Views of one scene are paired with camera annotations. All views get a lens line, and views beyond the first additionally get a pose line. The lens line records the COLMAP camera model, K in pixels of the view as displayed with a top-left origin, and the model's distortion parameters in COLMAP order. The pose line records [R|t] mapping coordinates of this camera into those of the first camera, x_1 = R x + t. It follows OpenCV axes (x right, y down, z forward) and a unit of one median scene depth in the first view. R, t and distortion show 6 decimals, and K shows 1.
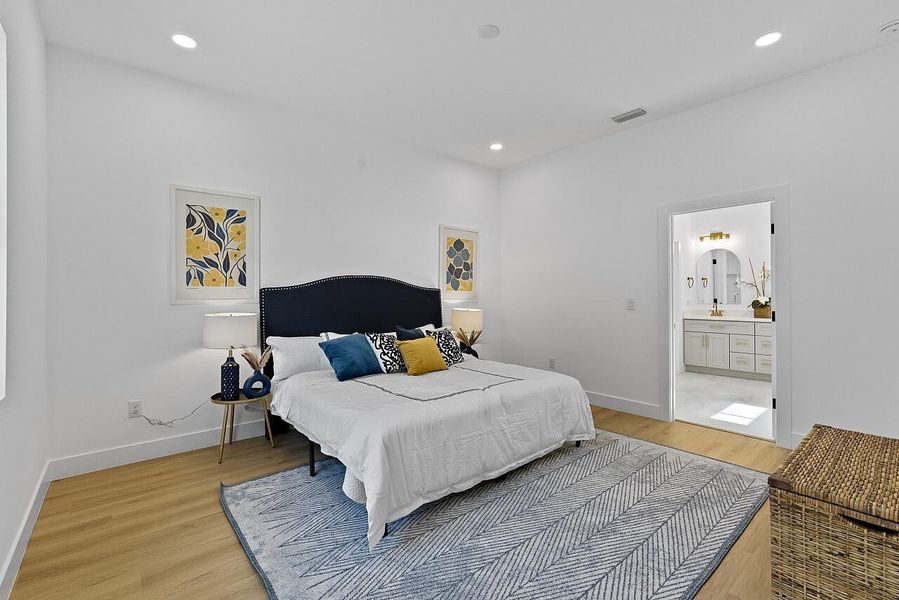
lens RADIAL K [[401.8, 0, 447.9], [0, 401.8, 298.6], [0, 0, 1]] dist [-0.007539, 0.001771]
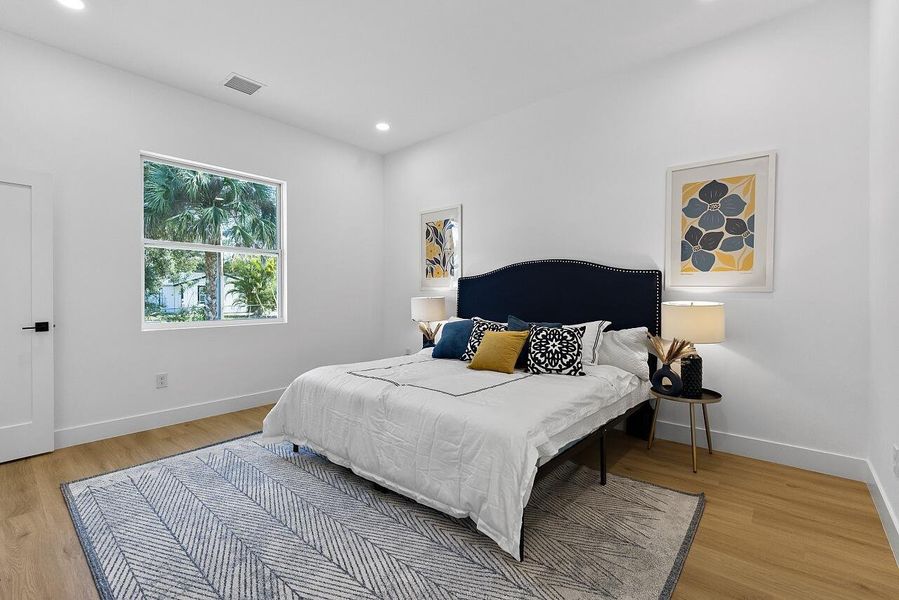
lens RADIAL K [[401.8, 0, 445.0], [0, 401.8, 300.4], [0, 0, 1]] dist [-0.007539, 0.001771]
pose [[0.157004, 0.031619, -0.987092, 0.779041], [0.002524, 0.999471, 0.032417, 0.003904], [0.987595, -0.007581, 0.156842, 0.769314]]
